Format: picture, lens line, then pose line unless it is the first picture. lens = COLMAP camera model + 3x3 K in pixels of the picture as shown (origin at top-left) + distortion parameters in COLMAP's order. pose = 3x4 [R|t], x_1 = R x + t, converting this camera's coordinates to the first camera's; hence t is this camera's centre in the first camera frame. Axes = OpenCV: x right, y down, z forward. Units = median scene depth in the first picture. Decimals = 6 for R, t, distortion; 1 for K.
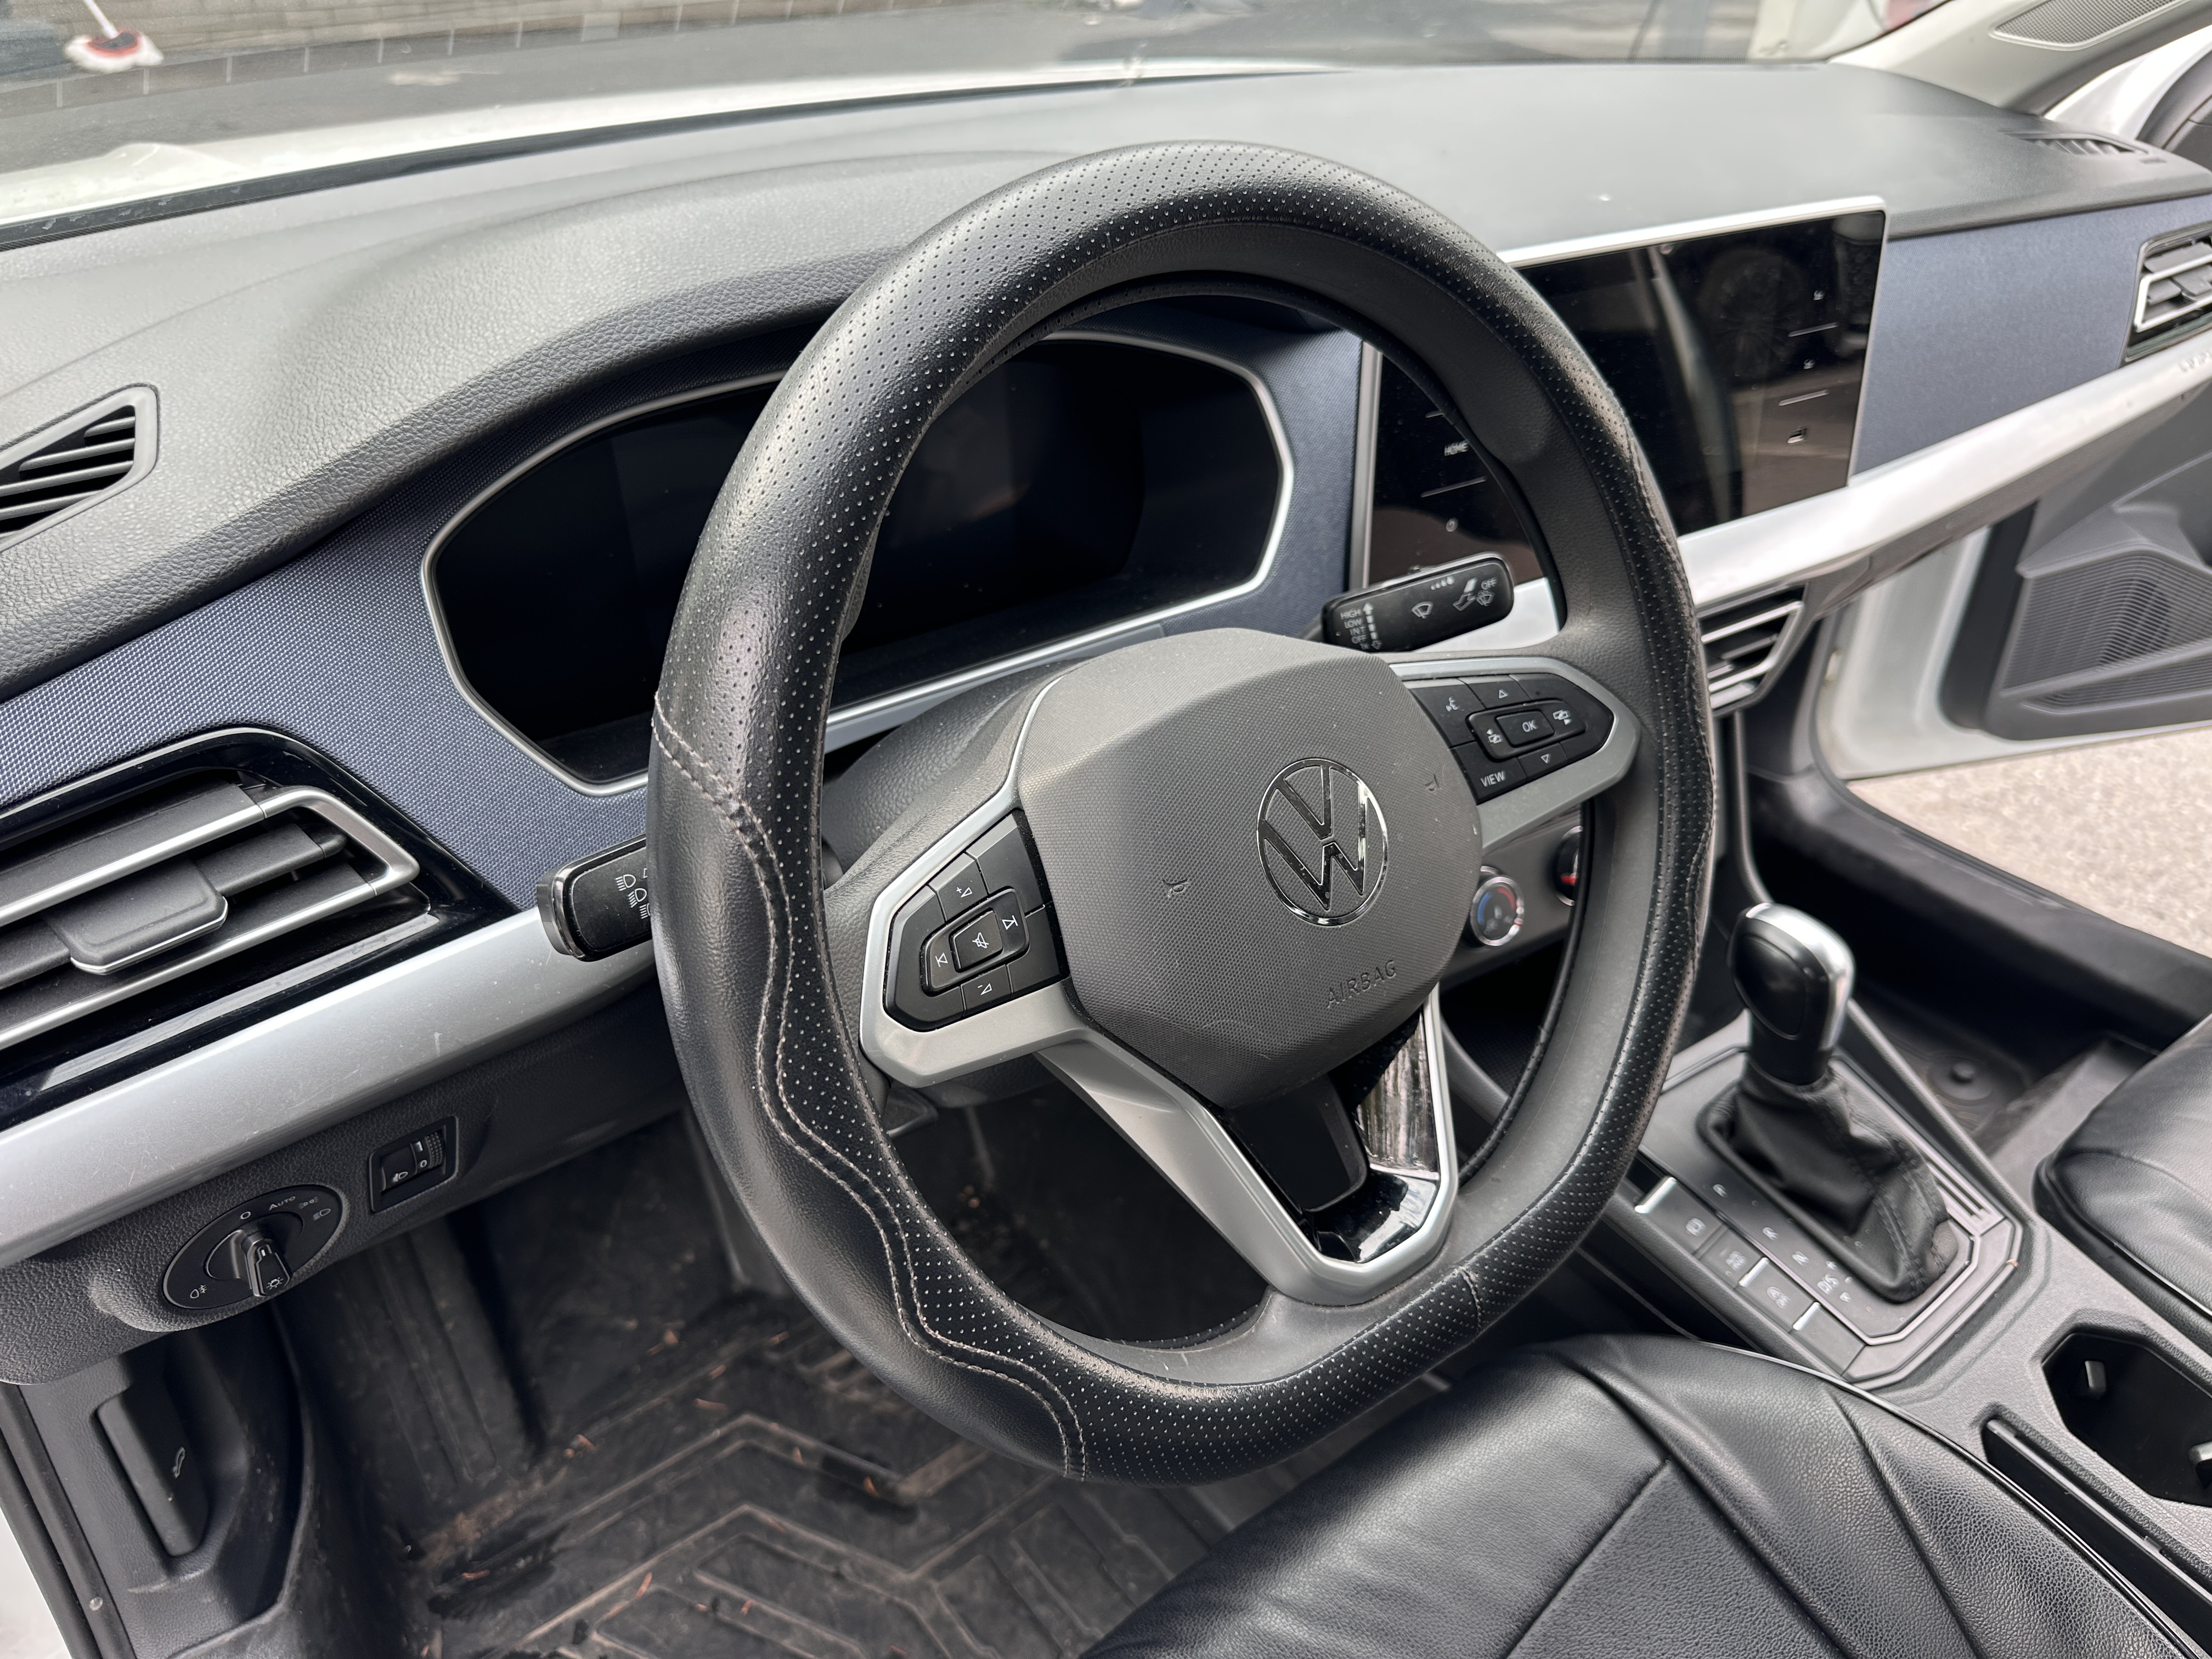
lens RADIAL K [[1607.2, 0, 1106.0], [0, 1607.2, 829.5], [0, 0, 1]] dist [0.003766, -0.000127]
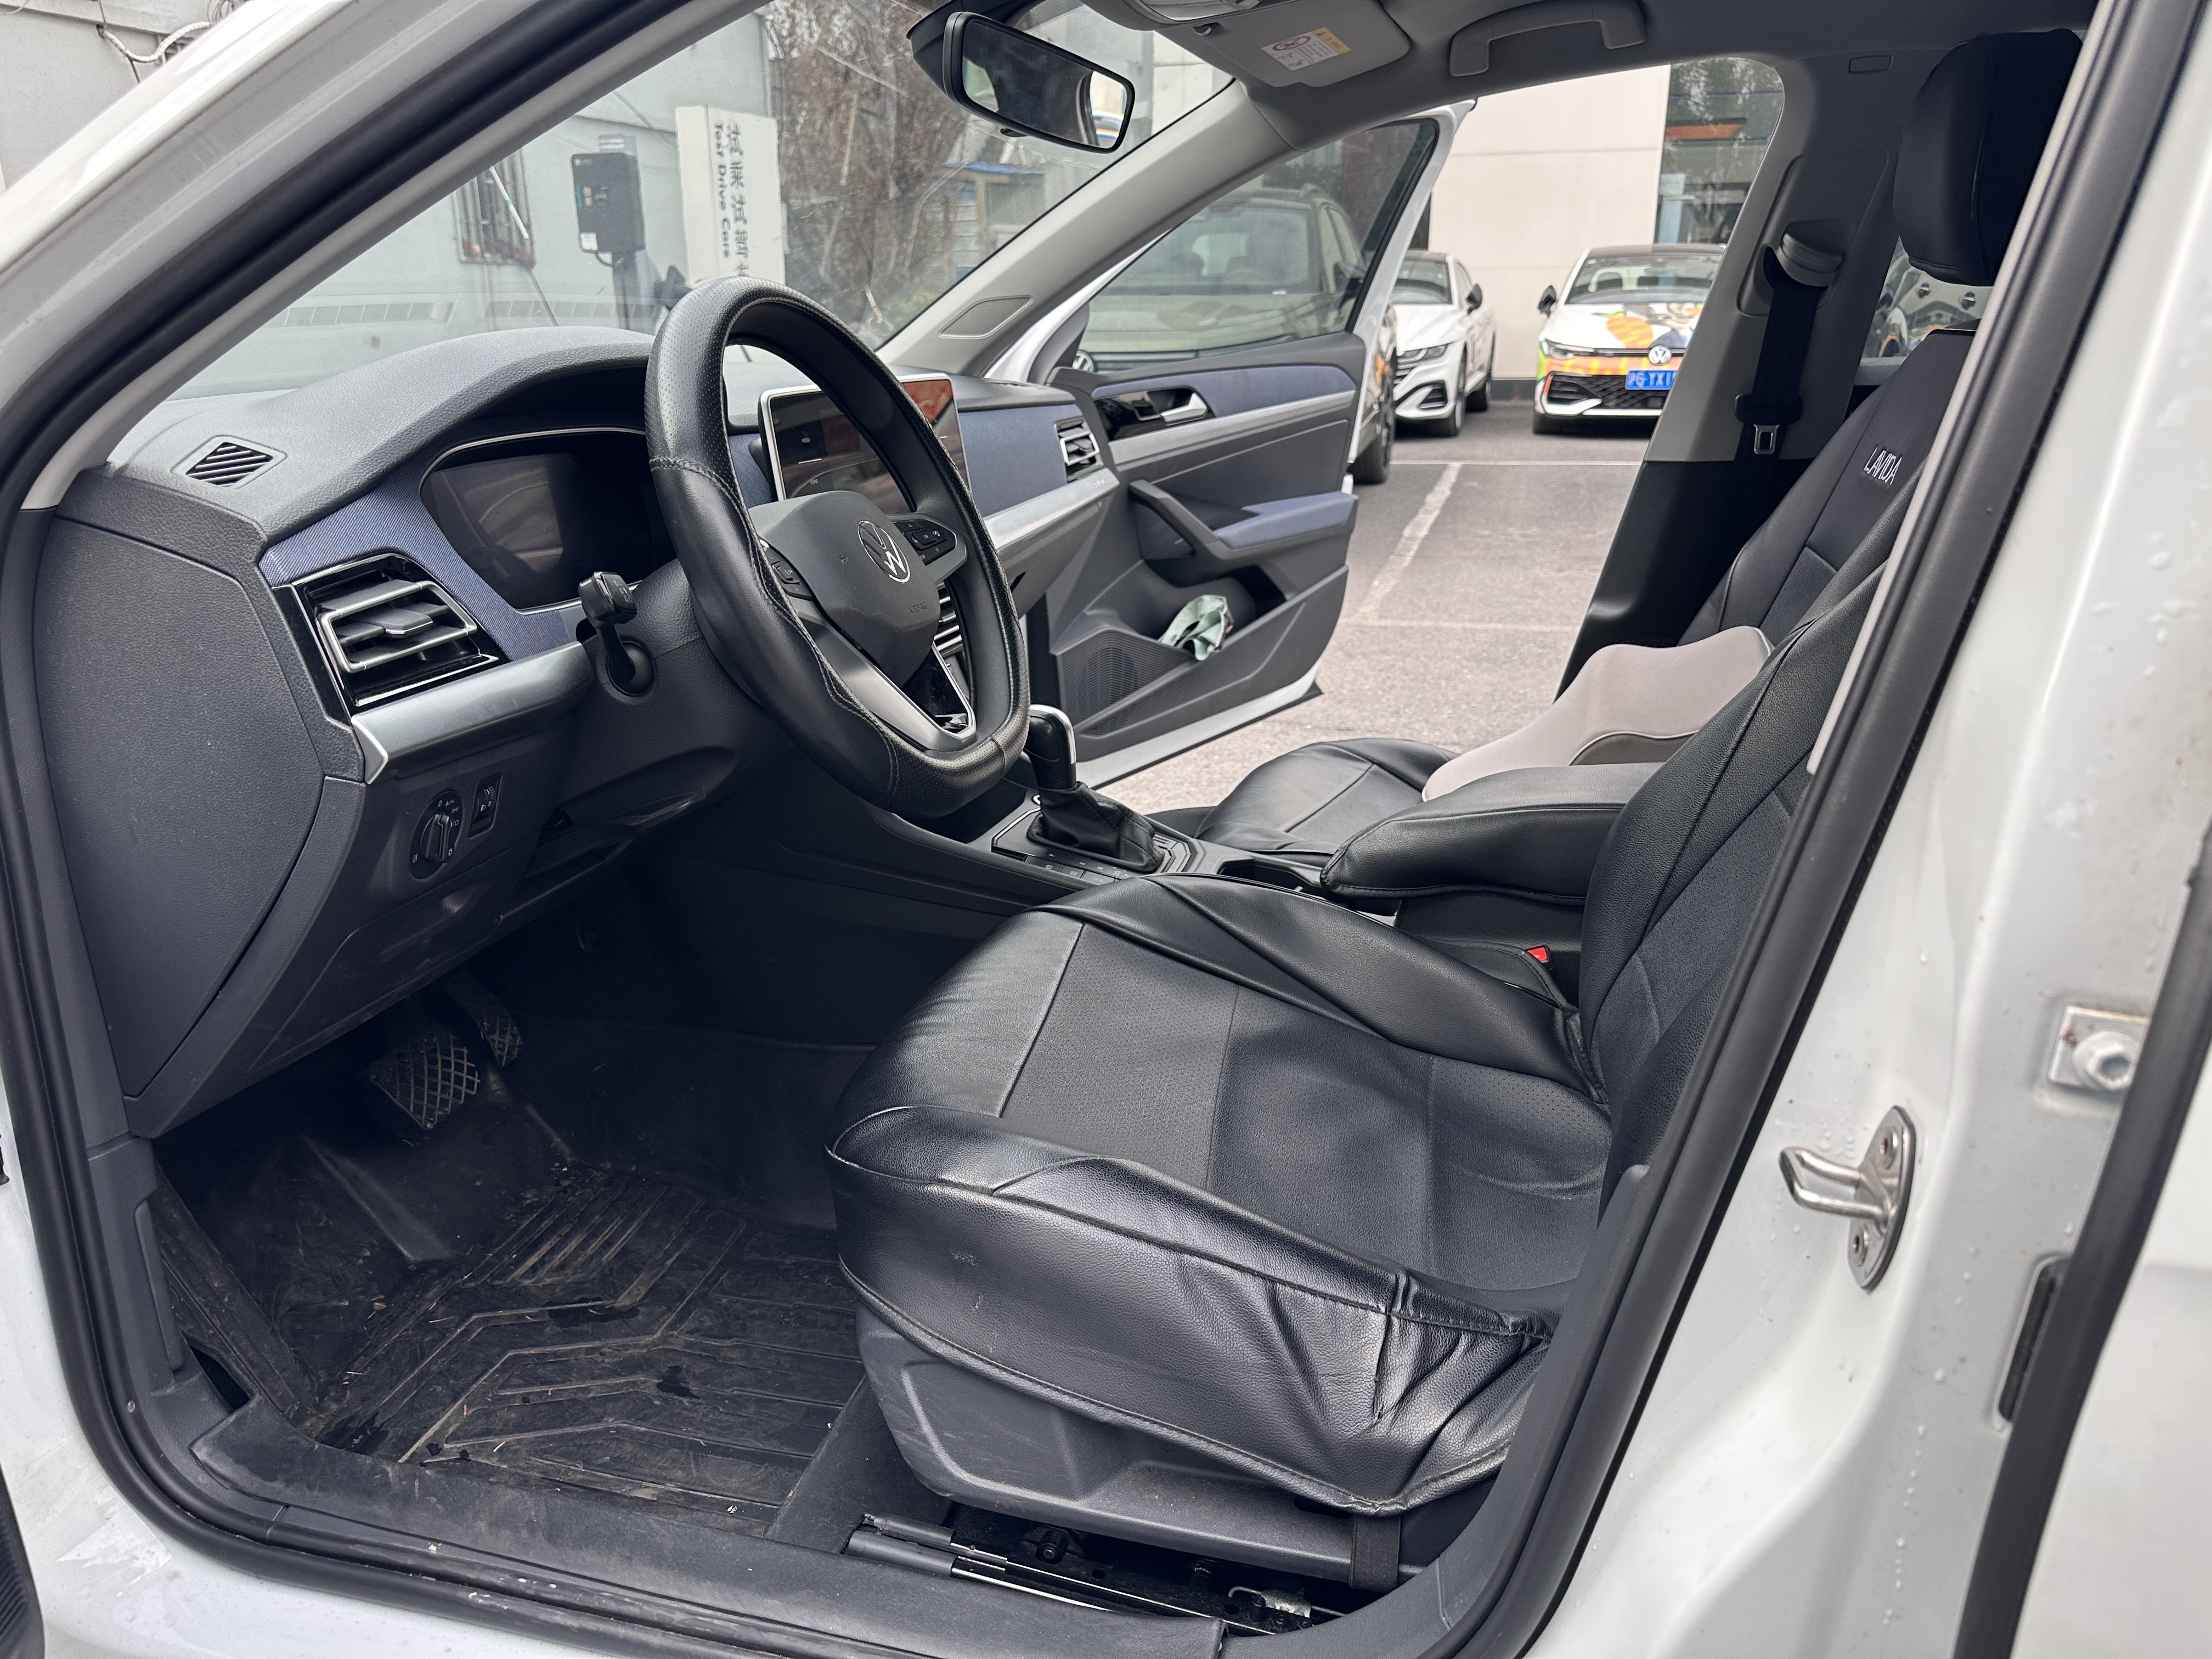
lens RADIAL K [[1567.9, 0, 1106.2], [0, 1567.9, 897.3], [0, 0, 1]] dist [0.024806, 0.001139]
pose [[0.810717, -0.238197, 0.534790, -0.441398], [0.345280, 0.932241, -0.108206, 0.390213], [-0.472779, 0.272376, 0.838028, -0.431226]]
